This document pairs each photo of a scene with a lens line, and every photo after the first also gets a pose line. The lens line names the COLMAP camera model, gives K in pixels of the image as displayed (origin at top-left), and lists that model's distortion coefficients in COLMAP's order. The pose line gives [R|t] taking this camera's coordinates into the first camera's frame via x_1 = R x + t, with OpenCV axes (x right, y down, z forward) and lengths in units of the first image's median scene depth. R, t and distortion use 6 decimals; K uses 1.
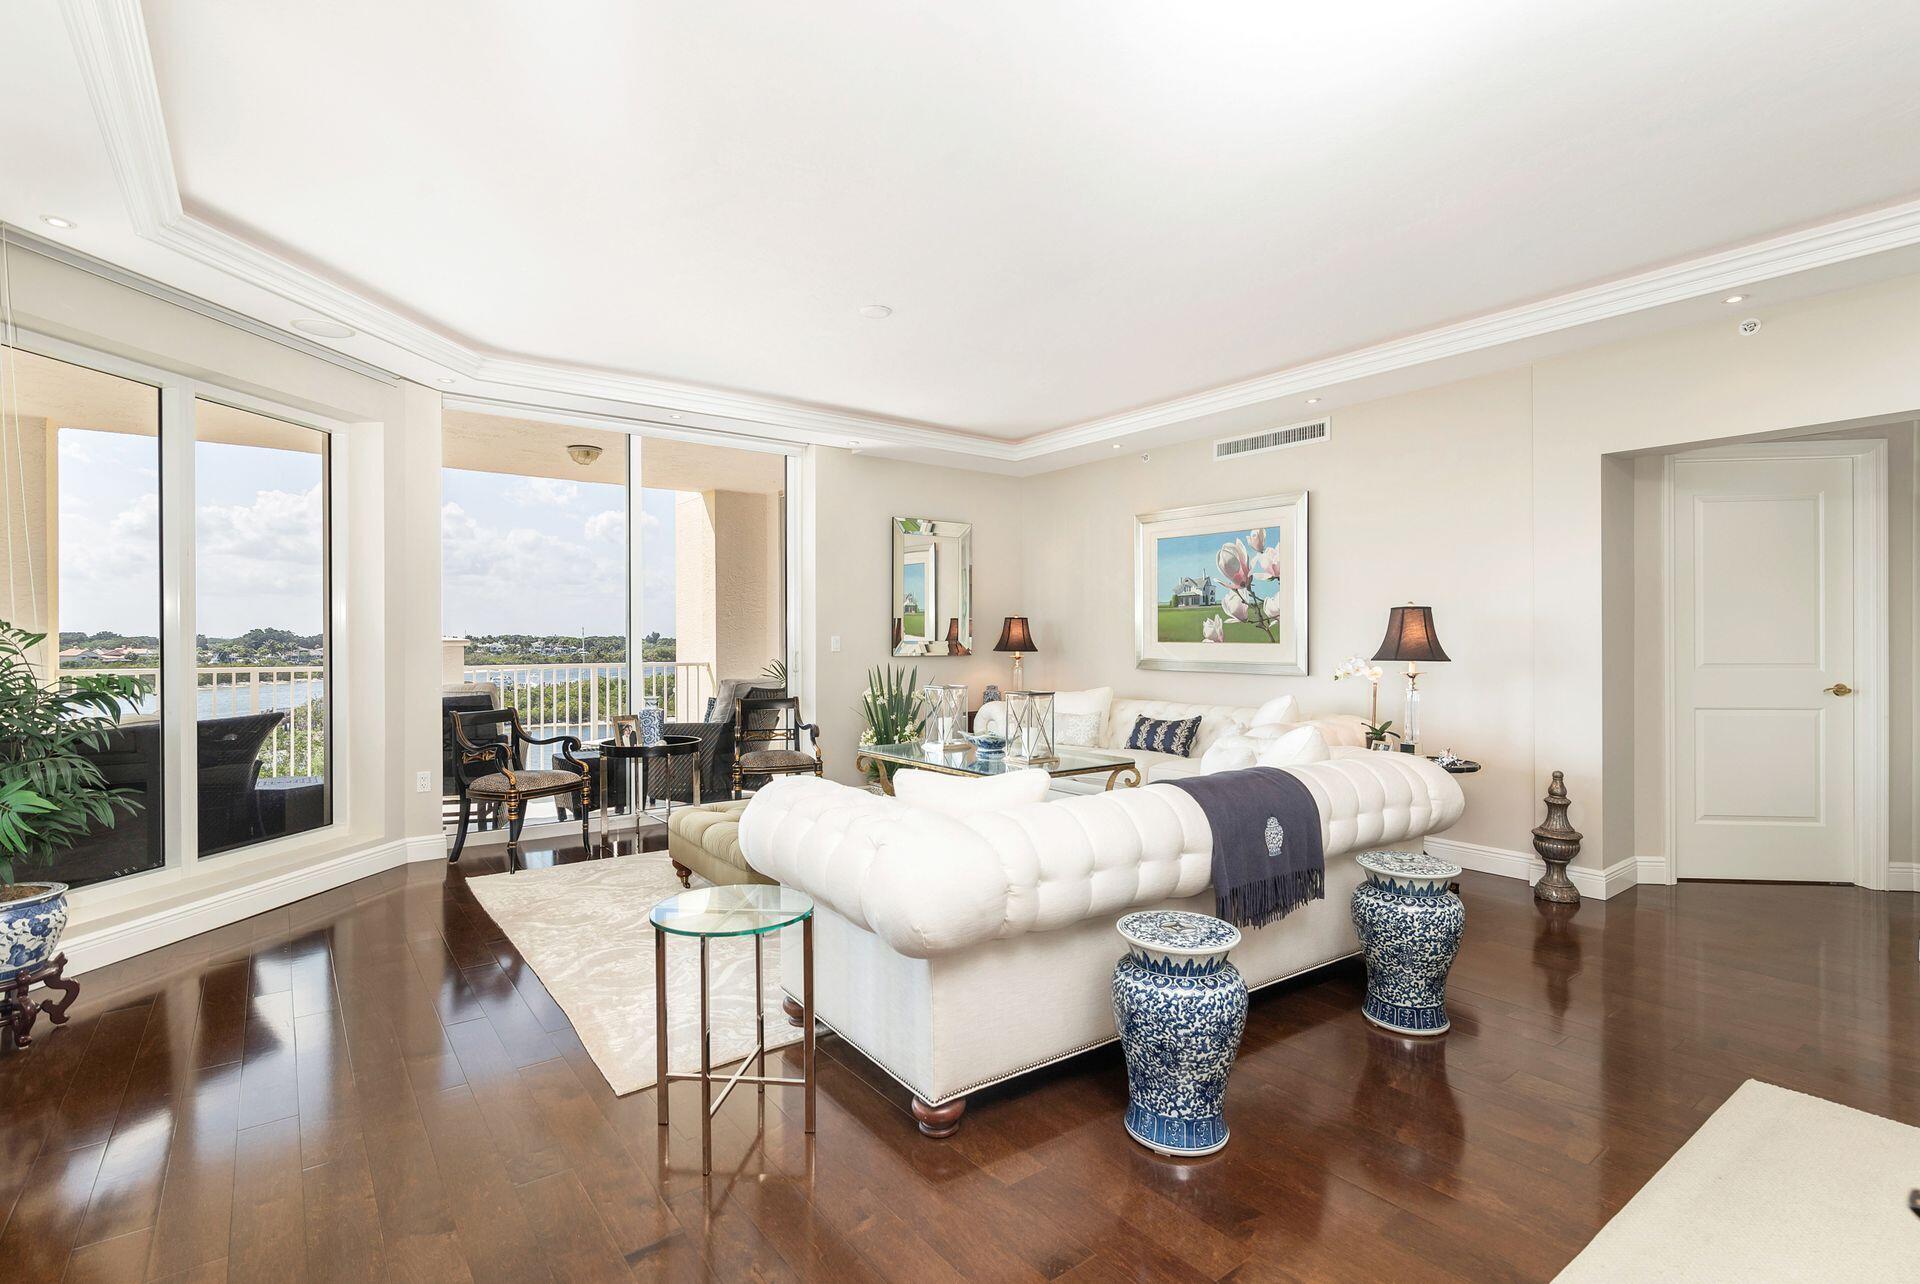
lens RADIAL K [[898.2, 0, 956.9], [0, 898.2, 642.1], [0, 0, 1]] dist [-0.000890, -0.000155]
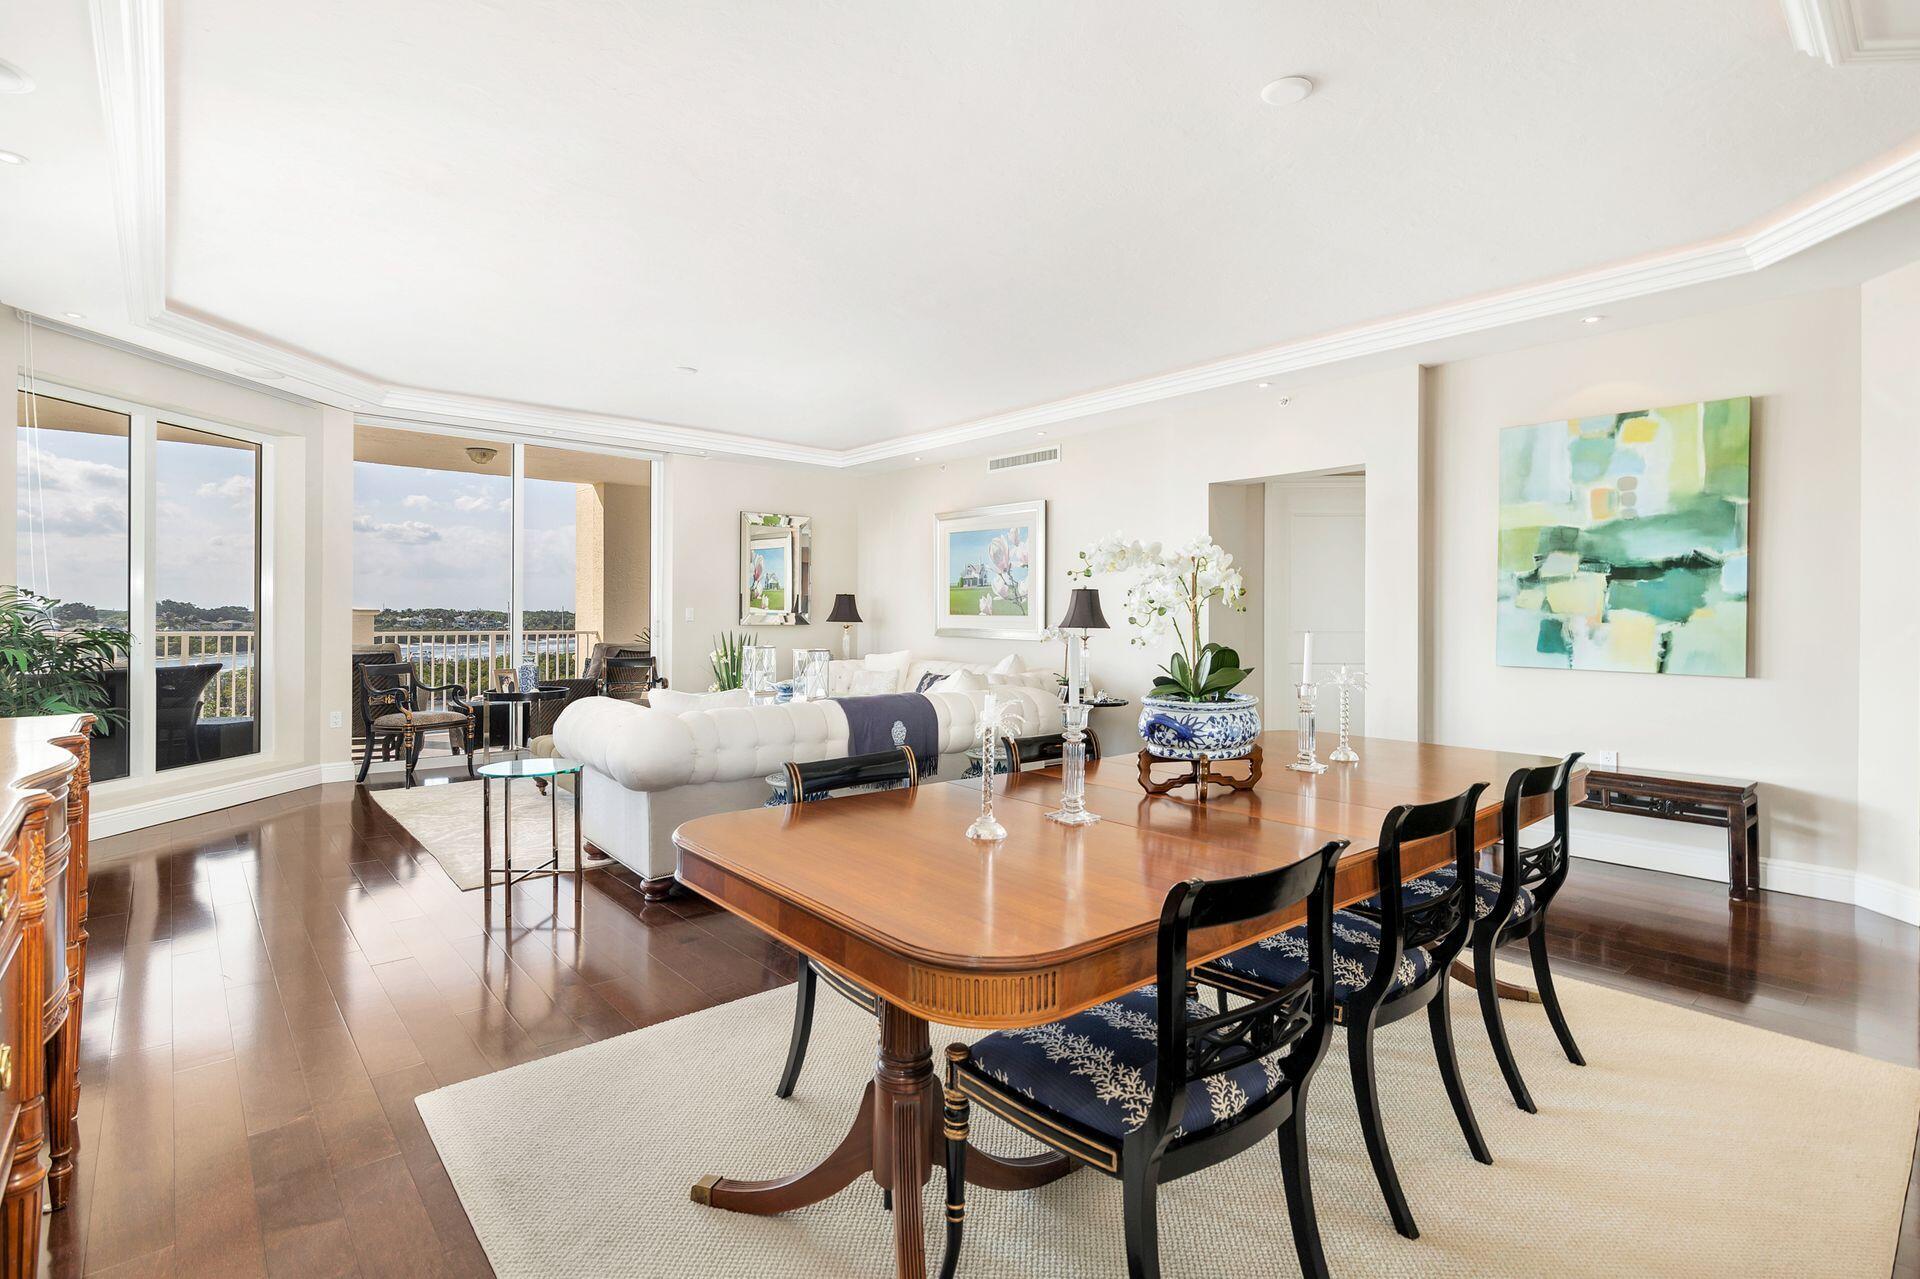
lens RADIAL K [[898.2, 0, 971.3], [0, 898.2, 612.5], [0, 0, 1]] dist [-0.000890, -0.000155]
pose [[0.996884, 0.006898, 0.078586, 0.184572], [-0.006314, 0.999951, -0.007676, 0.007543], [-0.078635, 0.007156, 0.996878, -0.310133]]
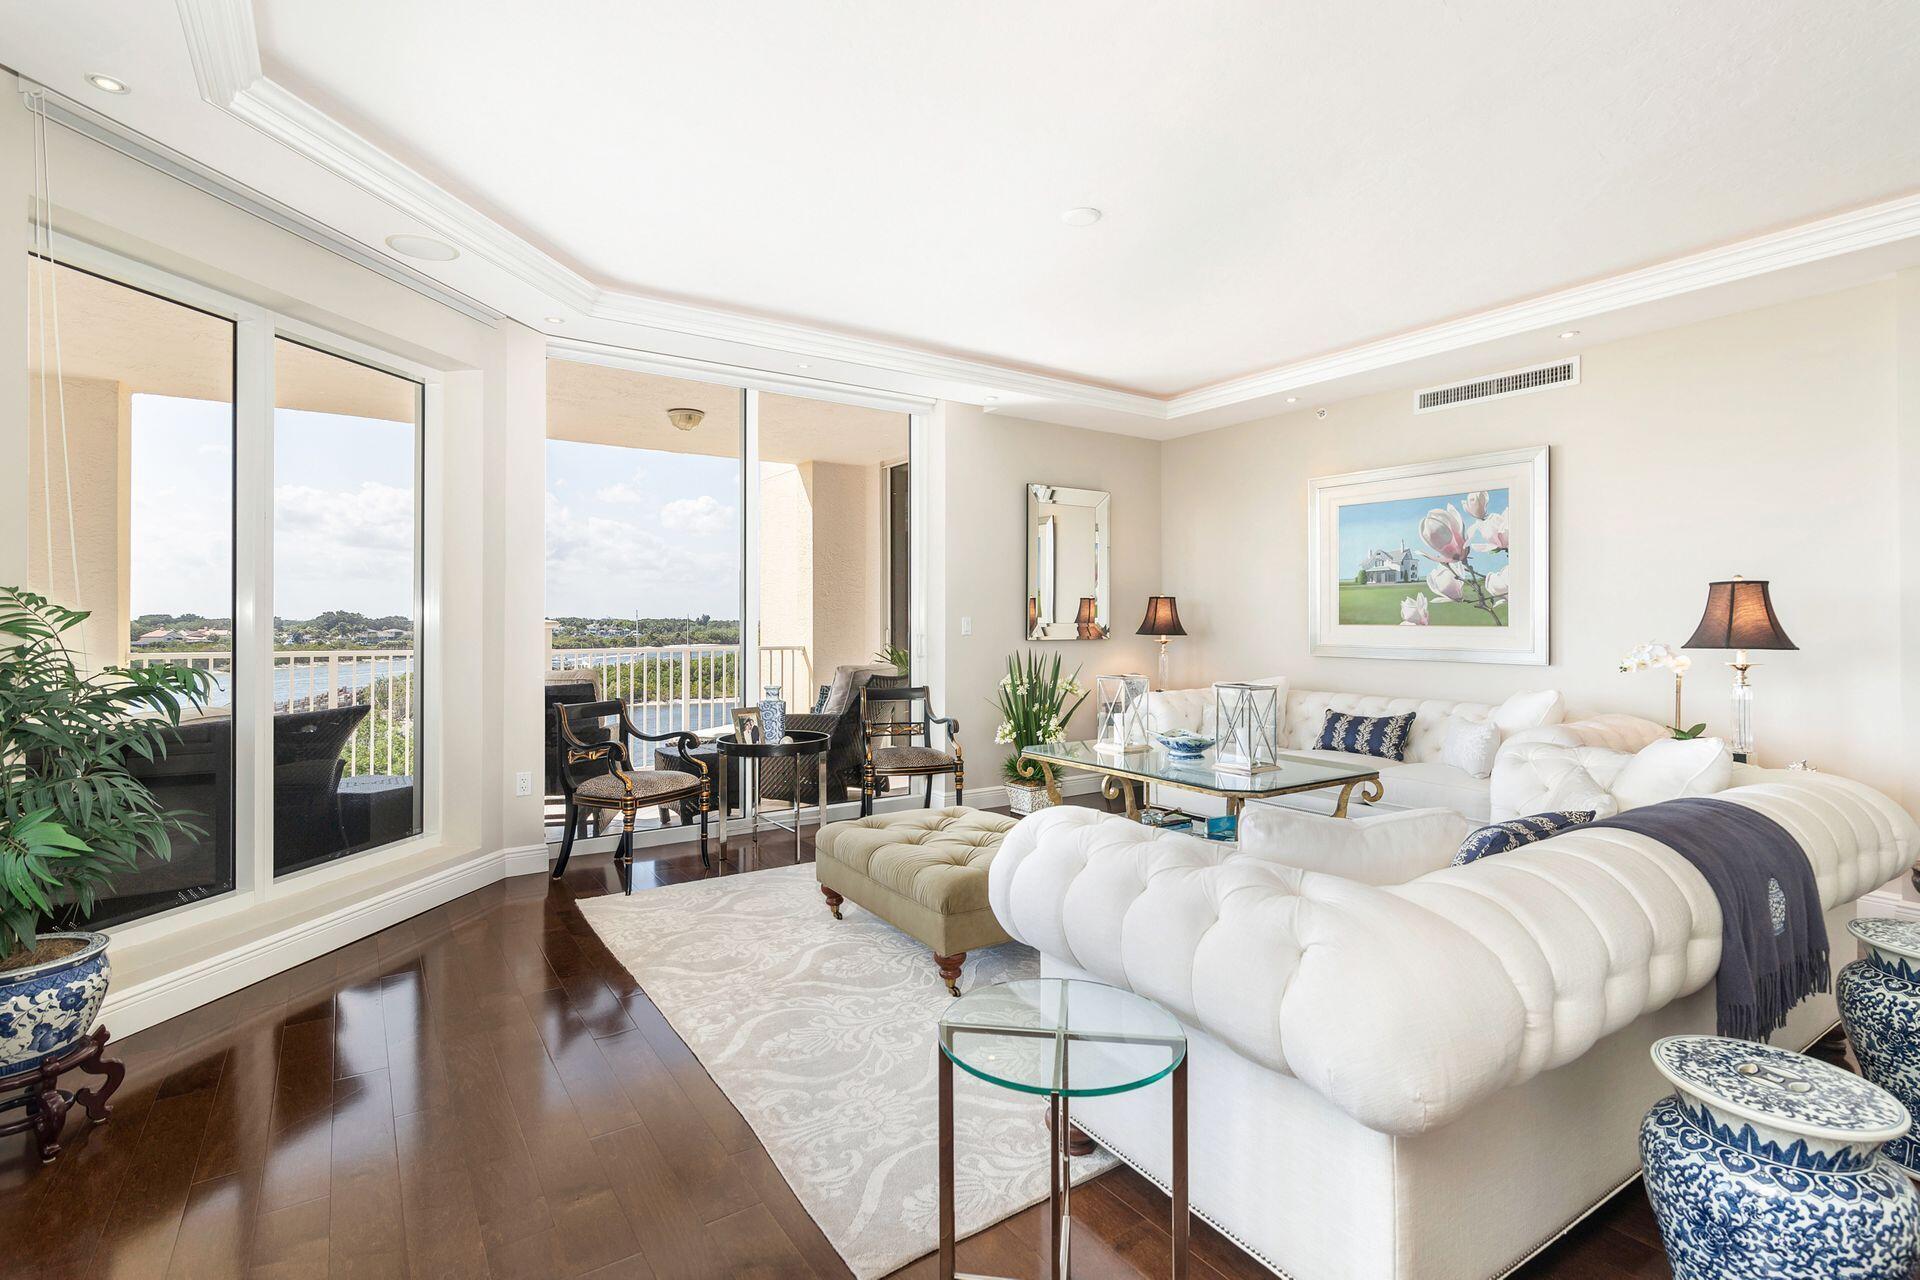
lens RADIAL K [[898.2, 0, 961.6], [0, 898.2, 619.1], [0, 0, 1]] dist [-0.000890, -0.000155]
pose [[0.998817, 0.001346, -0.048600, -0.118393], [-0.001672, 0.999976, -0.006662, 0.000843], [0.048590, 0.006735, 0.998796, 0.139237]]
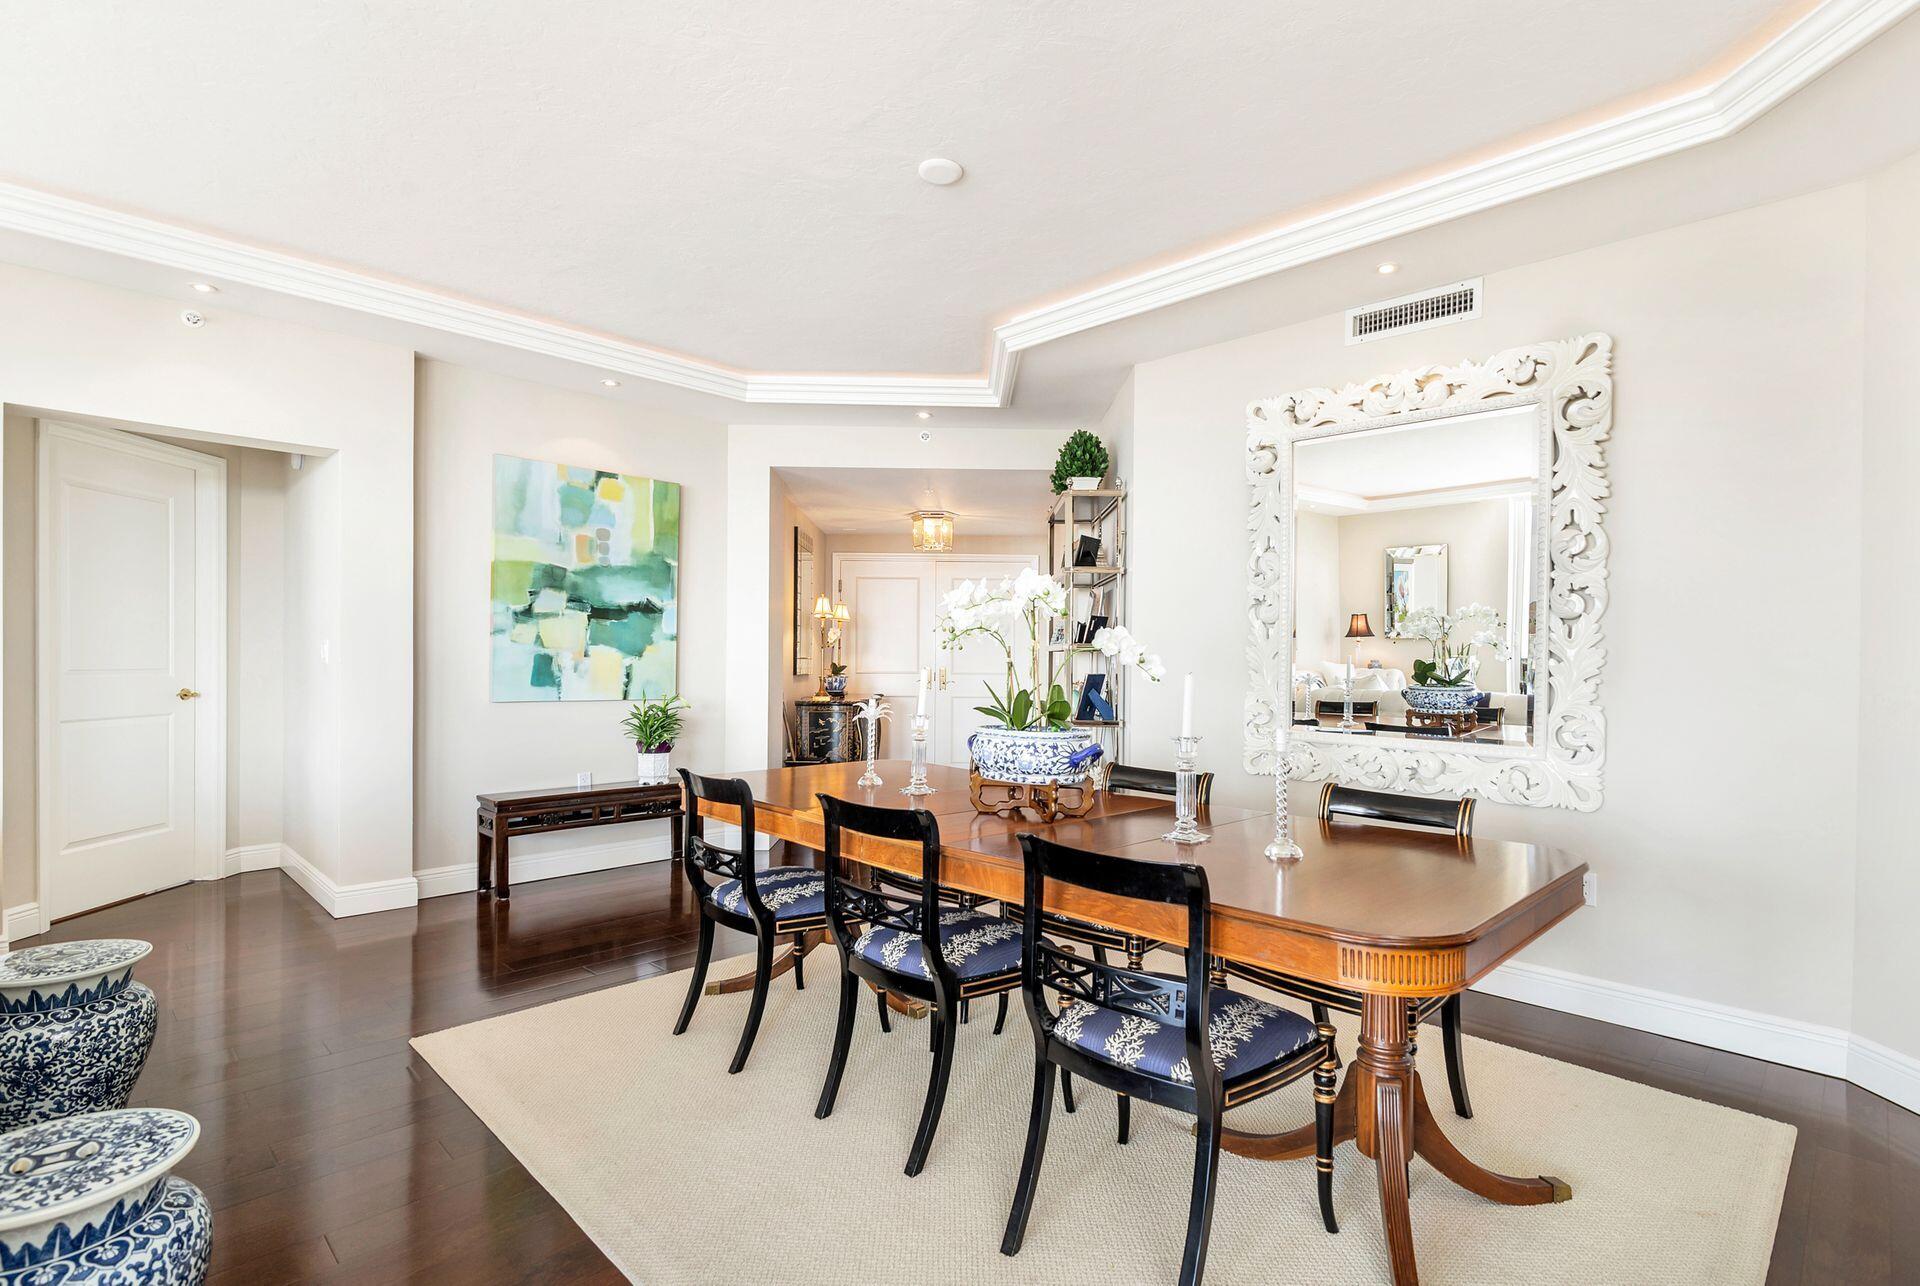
lens RADIAL K [[917.0, 0, 965.6], [0, 917.0, 659.6], [0, 0, 1]] dist [0.001724, -0.001469]
pose [[-0.135064, 0.000680, 0.990837, -0.149611], [-0.006451, 0.999978, -0.001566, 0.008299], [-0.990816, -0.006604, -0.135057, 0.222279]]
